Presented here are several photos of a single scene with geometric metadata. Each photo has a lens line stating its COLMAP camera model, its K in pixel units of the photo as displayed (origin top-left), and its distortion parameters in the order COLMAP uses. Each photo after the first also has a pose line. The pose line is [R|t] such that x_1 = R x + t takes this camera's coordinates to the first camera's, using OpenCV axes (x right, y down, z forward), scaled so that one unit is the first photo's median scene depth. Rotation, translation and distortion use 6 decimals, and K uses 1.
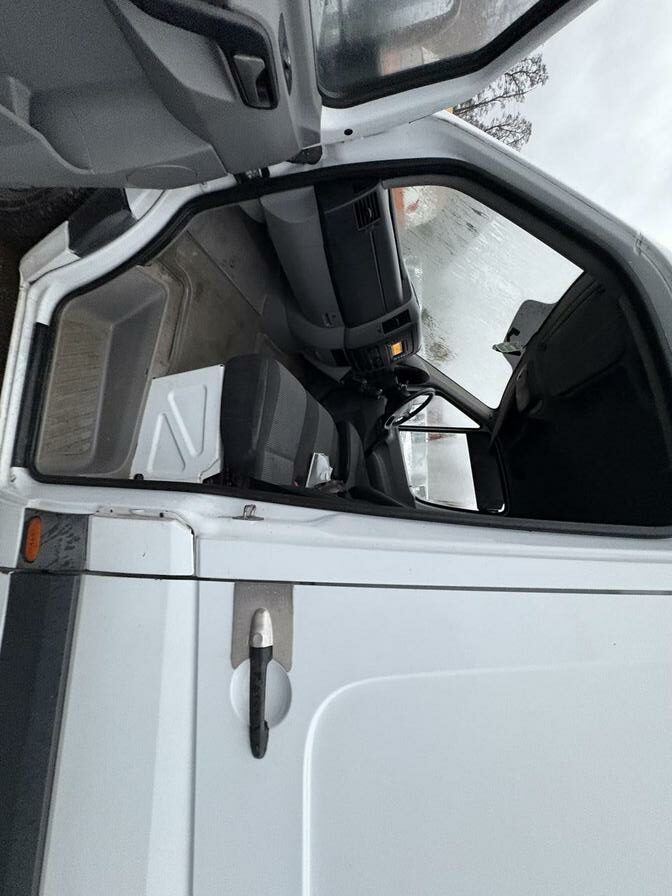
lens RADIAL K [[356.4, 0, 336.5], [0, 356.4, 450.2], [0, 0, 1]] dist [0.002281, 0.000073]
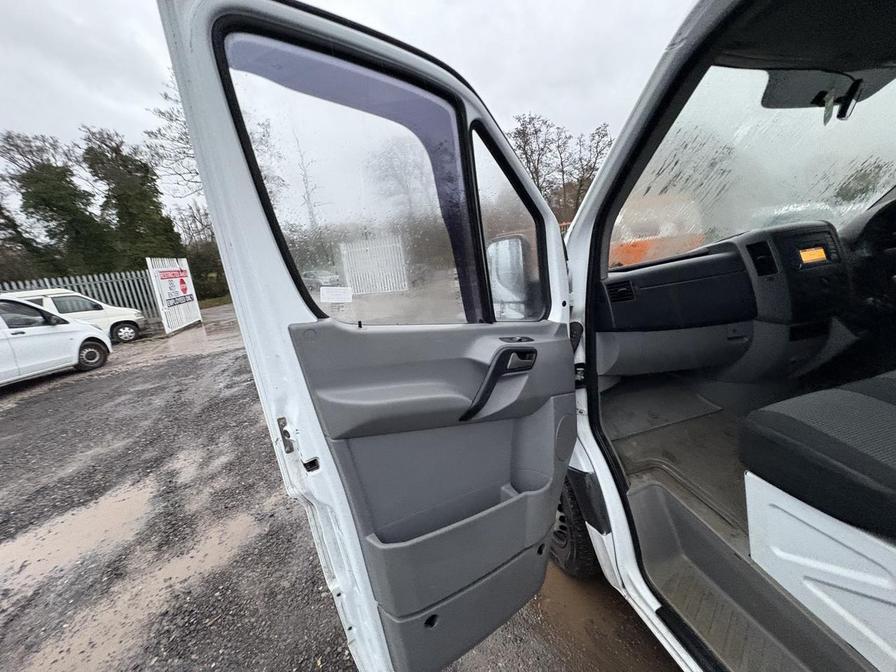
lens RADIAL K [[357.4, 0, 447.2], [0, 357.4, 337.0], [0, 0, 1]] dist [0.000983, -0.000198]
pose [[0.103782, -0.981209, -0.162658, 0.061991], [0.401728, 0.190961, -0.895628, 0.173523], [0.909859, 0.027606, 0.413997, -0.021592]]
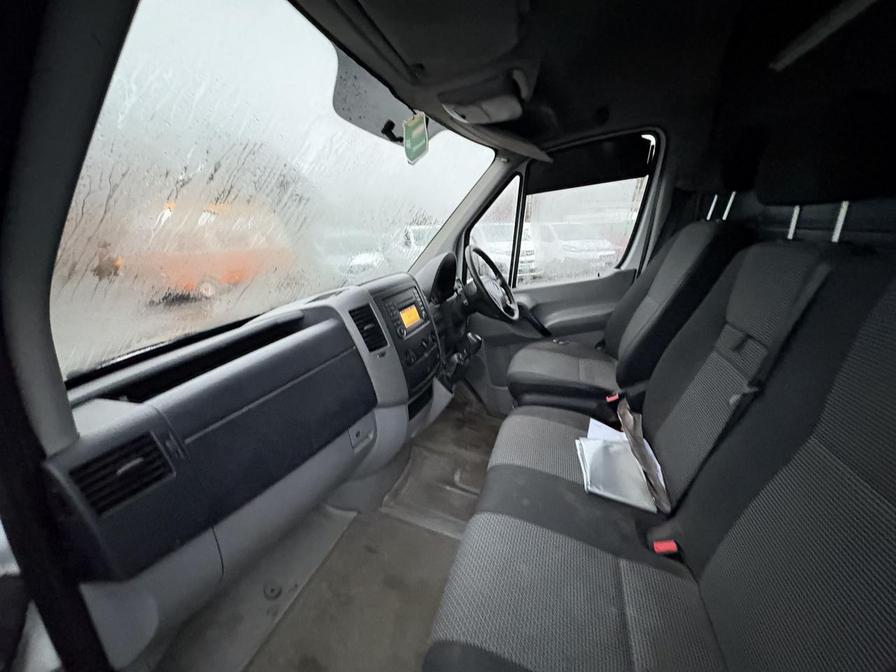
lens RADIAL K [[357.4, 0, 447.2], [0, 357.4, 337.0], [0, 0, 1]] dist [0.000983, -0.000198]
pose [[0.034283, -0.996940, -0.070253, 0.265229], [0.988431, 0.044214, -0.145082, -0.178304], [0.147744, -0.064467, 0.986922, 0.538644]]
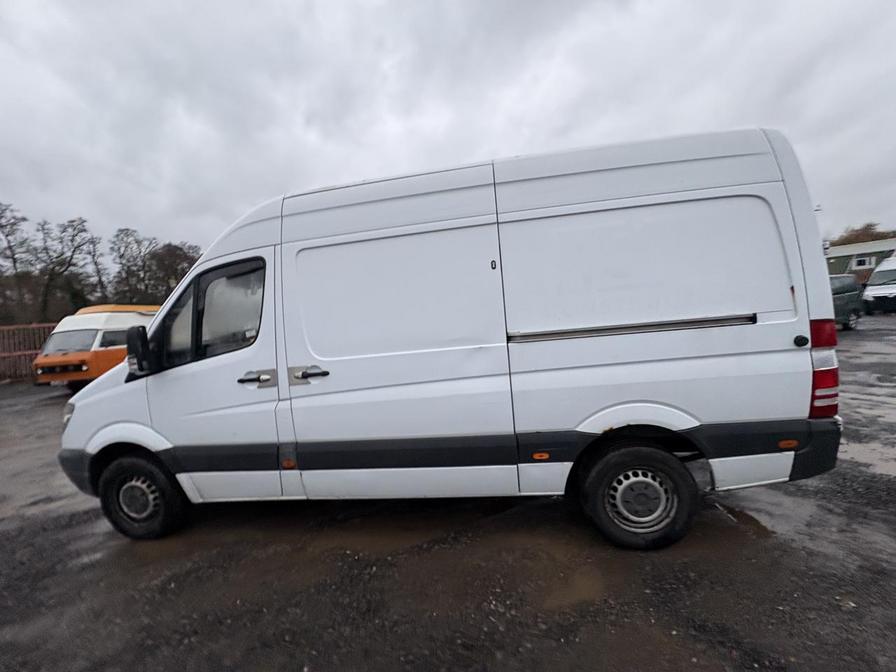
lens RADIAL K [[357.4, 0, 447.2], [0, 357.4, 337.0], [0, 0, 1]] dist [0.000983, -0.000198]
pose [[-0.058250, -0.985608, 0.158692, -0.273786], [0.998154, -0.054765, 0.026246, 1.071830], [-0.017177, 0.159928, 0.986979, -1.433011]]
